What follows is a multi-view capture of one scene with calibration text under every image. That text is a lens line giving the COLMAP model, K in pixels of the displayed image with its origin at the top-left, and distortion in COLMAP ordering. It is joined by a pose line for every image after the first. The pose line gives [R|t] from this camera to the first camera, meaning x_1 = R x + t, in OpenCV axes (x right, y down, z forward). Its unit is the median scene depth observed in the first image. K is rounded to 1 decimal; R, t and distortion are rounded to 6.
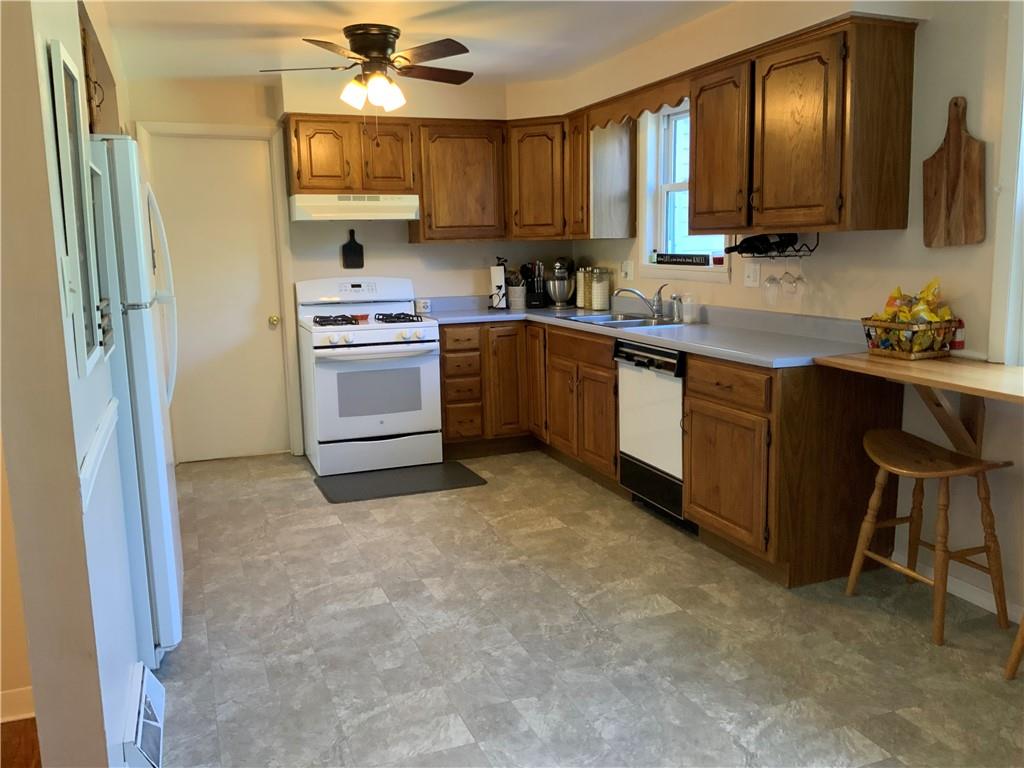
lens RADIAL K [[866.5, 0, 514.1], [0, 866.5, 384.5], [0, 0, 1]] dist [0.076851, -0.122916]
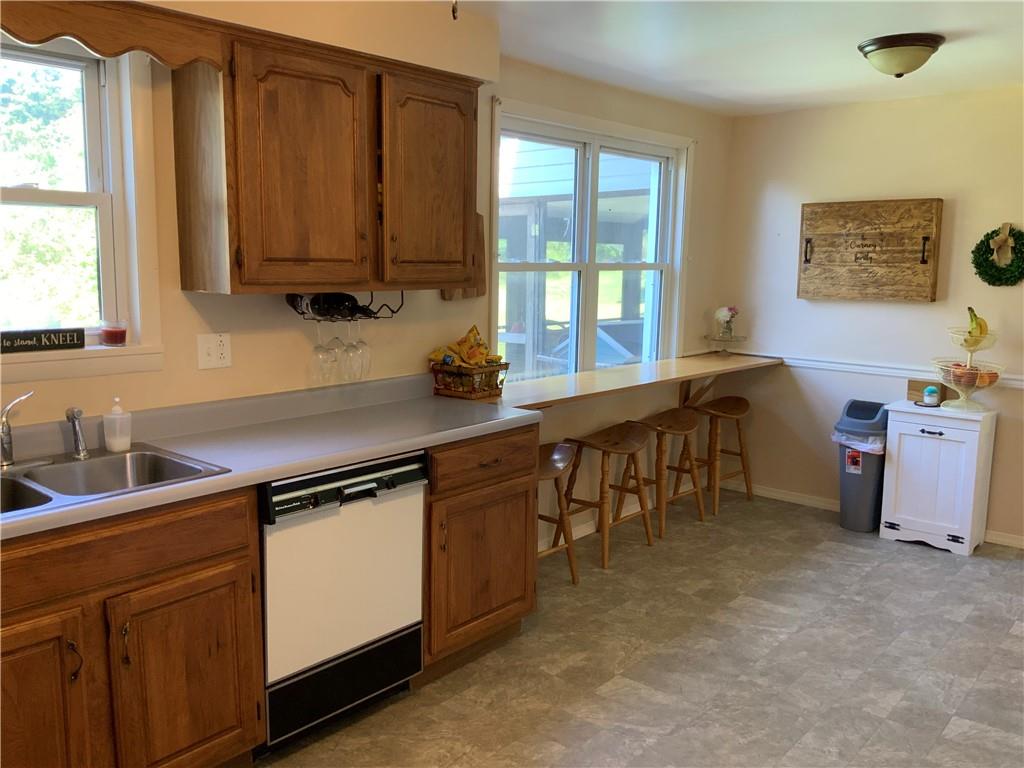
lens RADIAL K [[866.5, 0, 509.0], [0, 866.5, 376.2], [0, 0, 1]] dist [0.076851, -0.122916]
pose [[-0.473504, -0.106977, 0.874271, -0.561991], [0.140679, 0.970669, 0.194963, -0.271173], [-0.869484, 0.215307, -0.444567, 1.461360]]
